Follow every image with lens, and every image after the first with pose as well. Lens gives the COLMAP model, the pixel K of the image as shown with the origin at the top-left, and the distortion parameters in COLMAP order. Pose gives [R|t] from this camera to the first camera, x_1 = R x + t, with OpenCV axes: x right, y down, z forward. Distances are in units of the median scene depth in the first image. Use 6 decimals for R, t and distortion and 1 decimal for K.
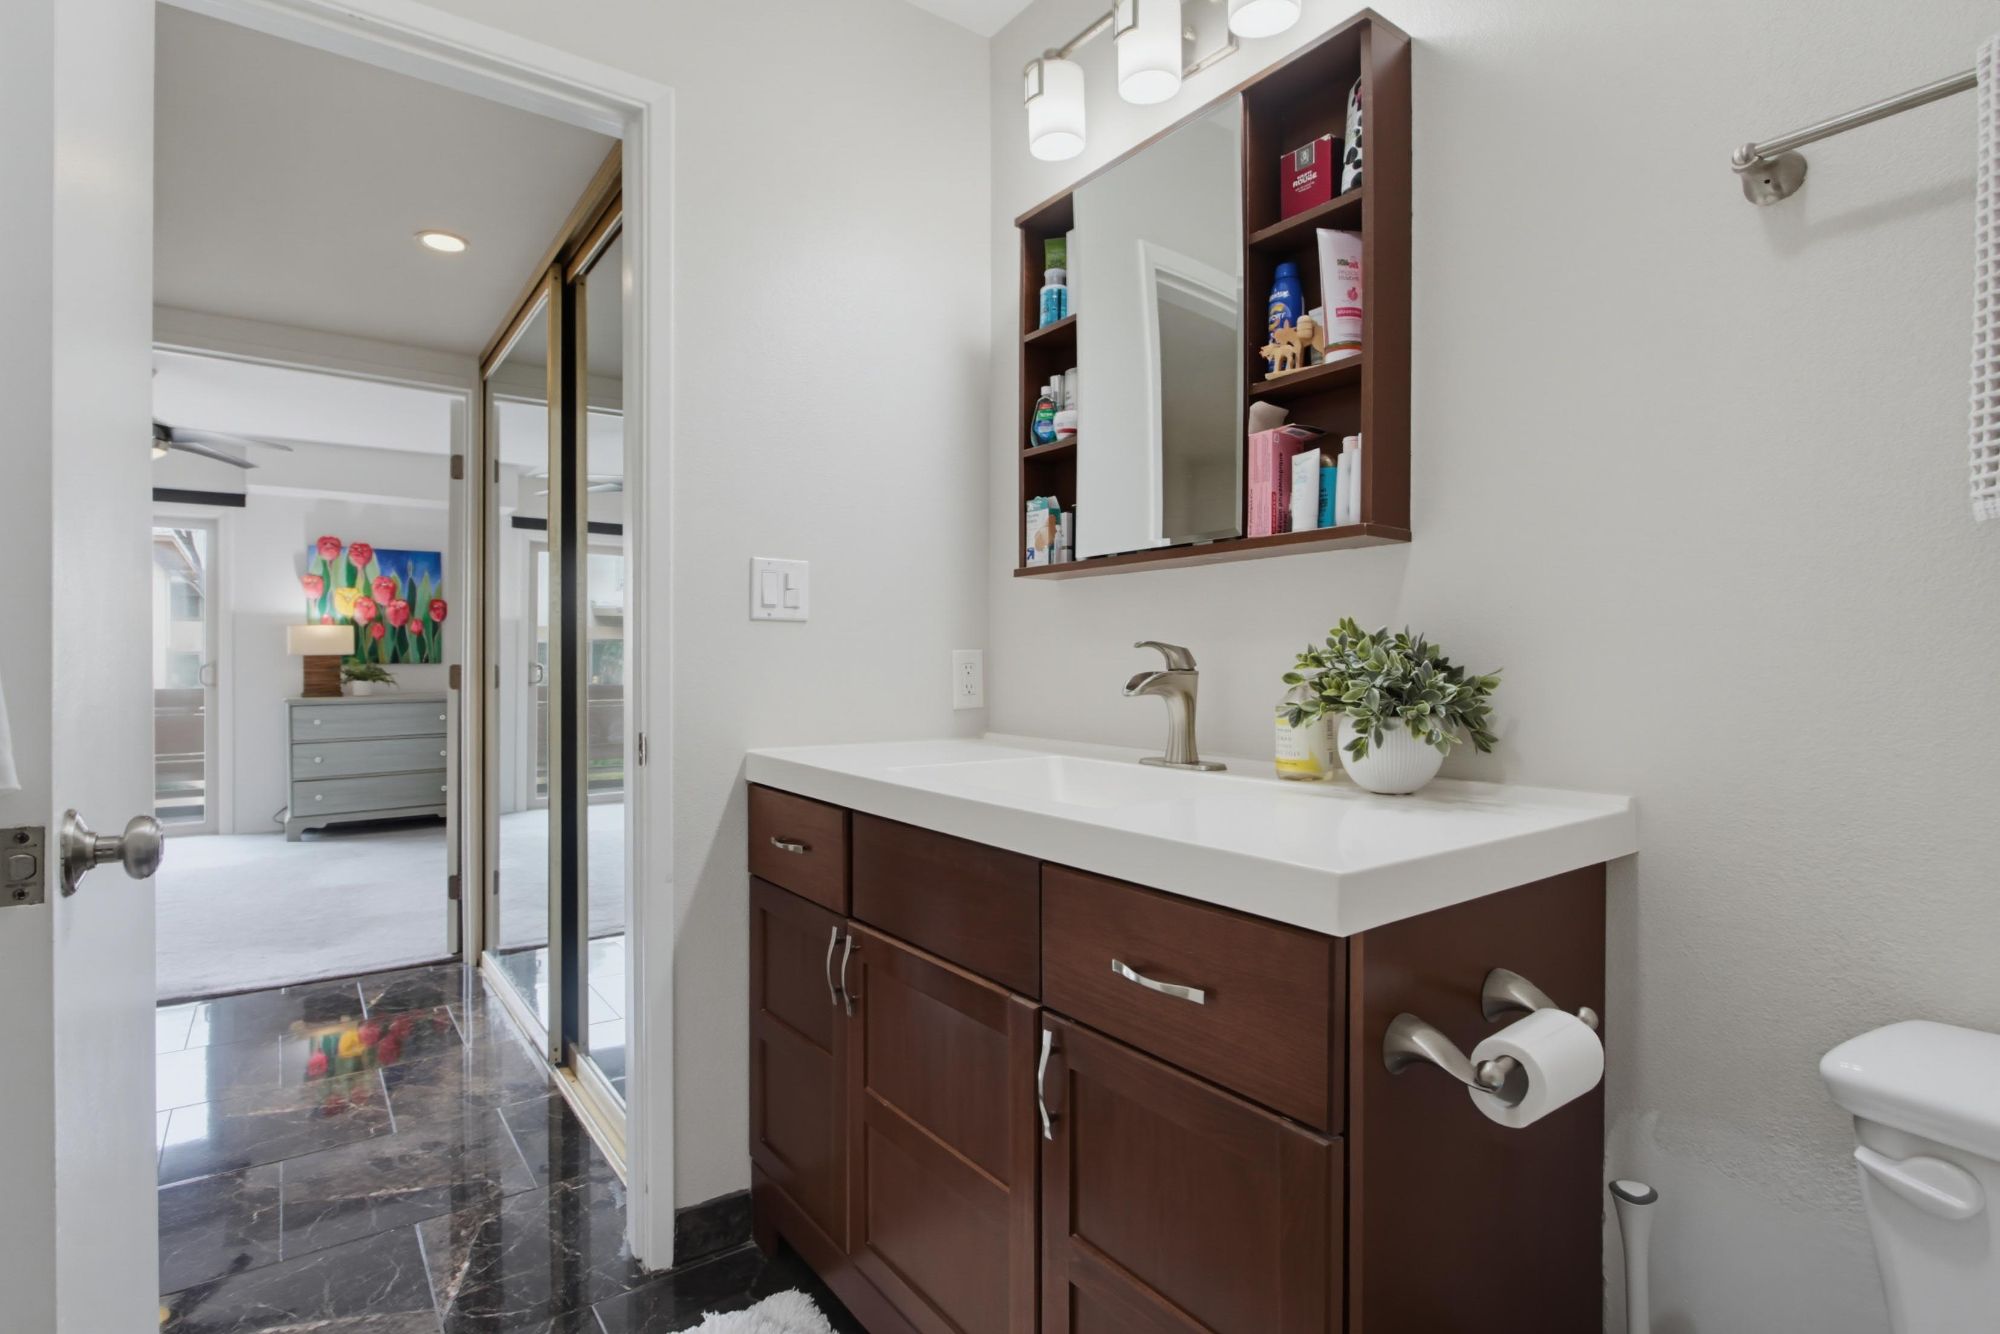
lens RADIAL K [[970.2, 0, 981.8], [0, 970.2, 662.0], [0, 0, 1]] dist [-0.012641, 0.000084]
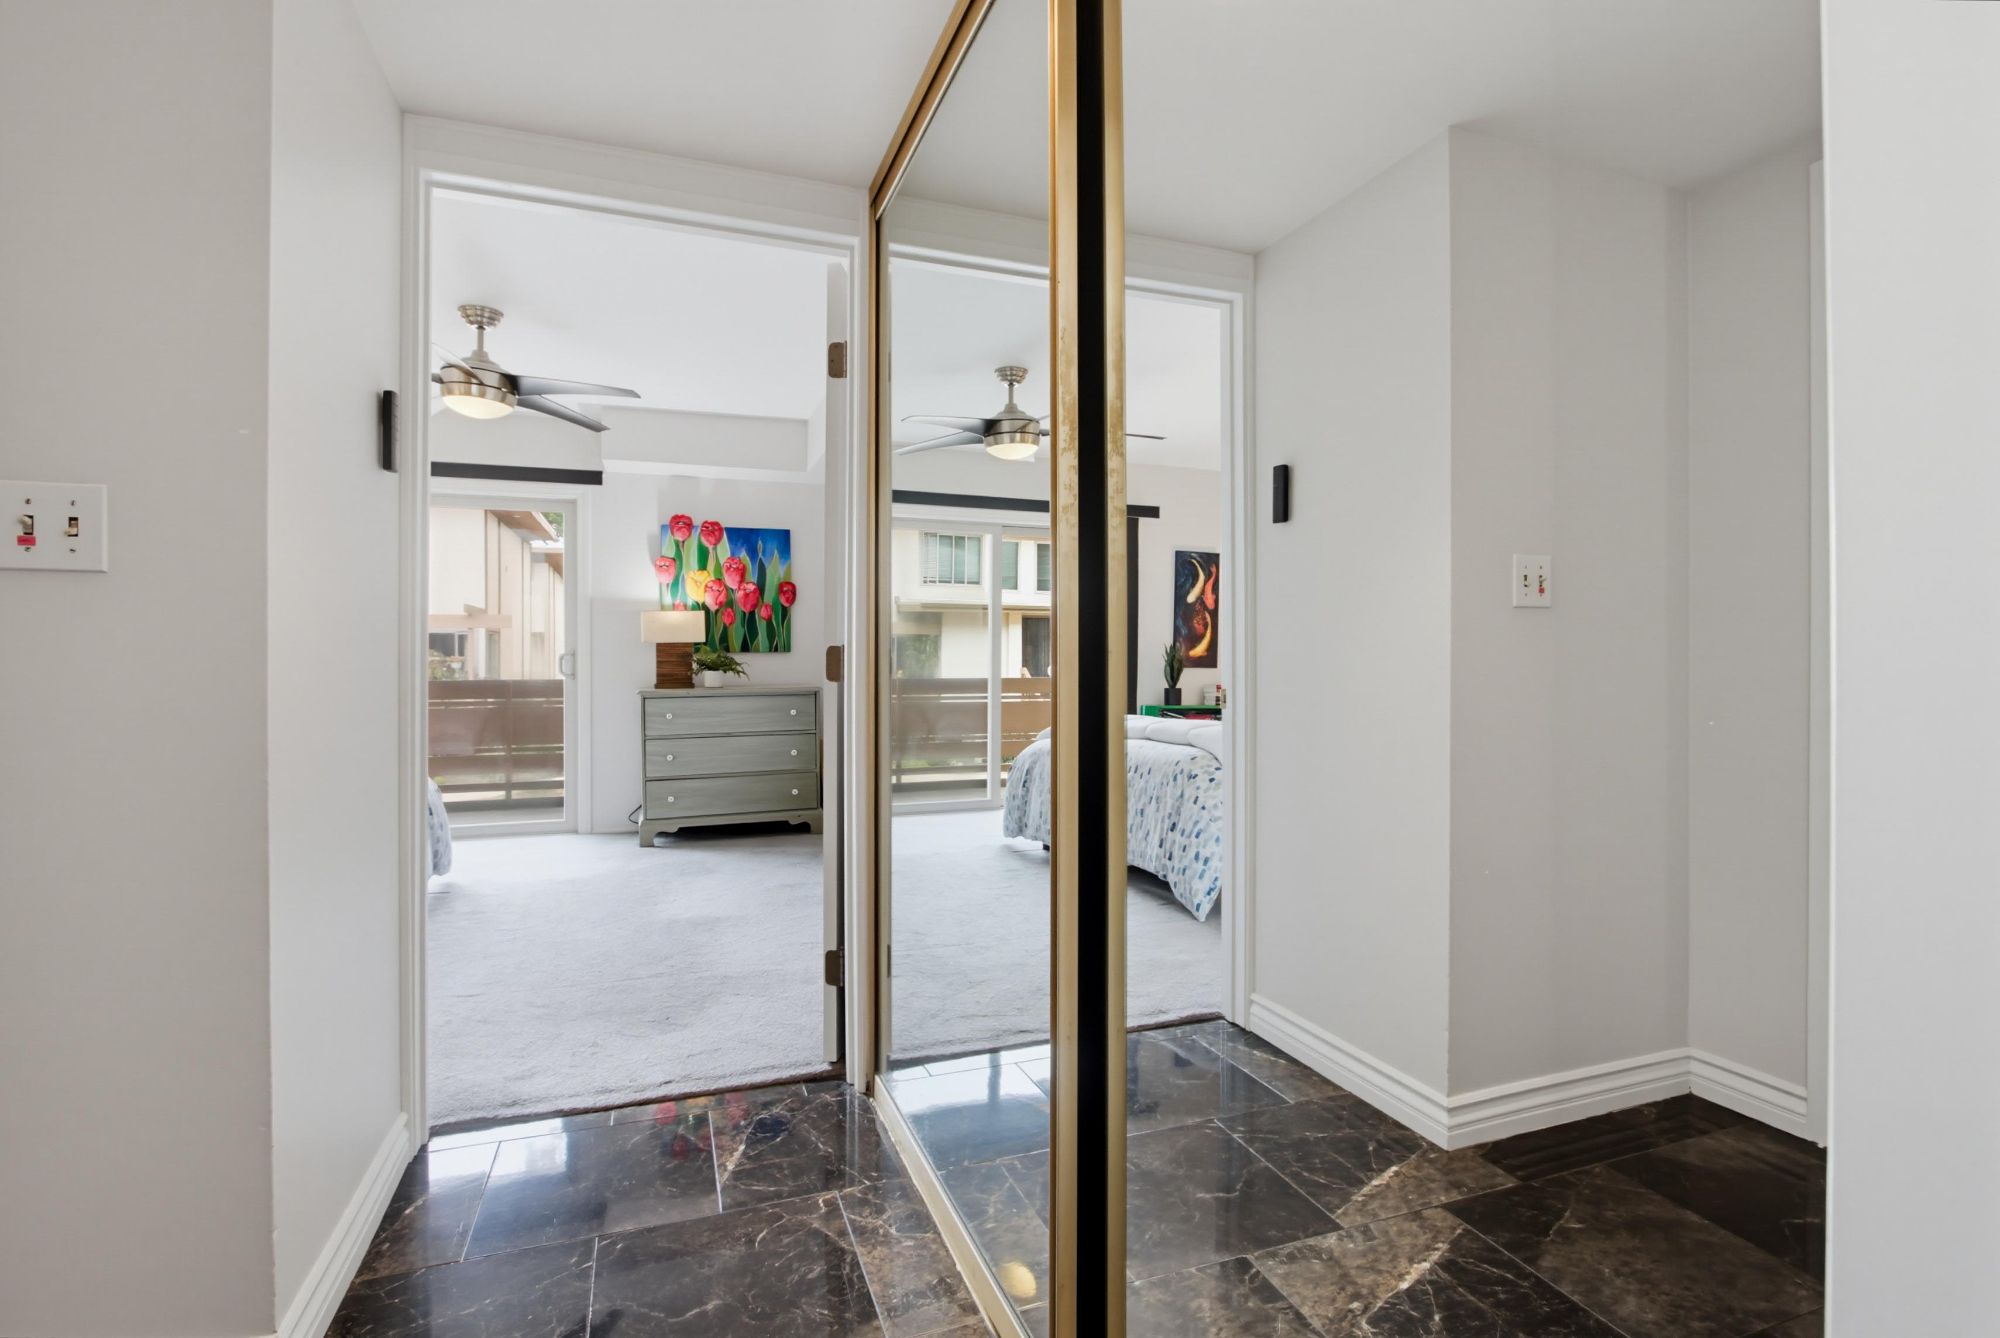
lens RADIAL K [[939.1, 0, 1003.3], [0, 939.1, 654.2], [0, 0, 1]] dist [-0.003813, 0.000421]
pose [[0.963994, -0.001333, -0.265919, -0.140599], [0.000710, 0.999997, -0.002441, 0.005797], [0.265922, 0.002164, 0.963992, 0.216120]]
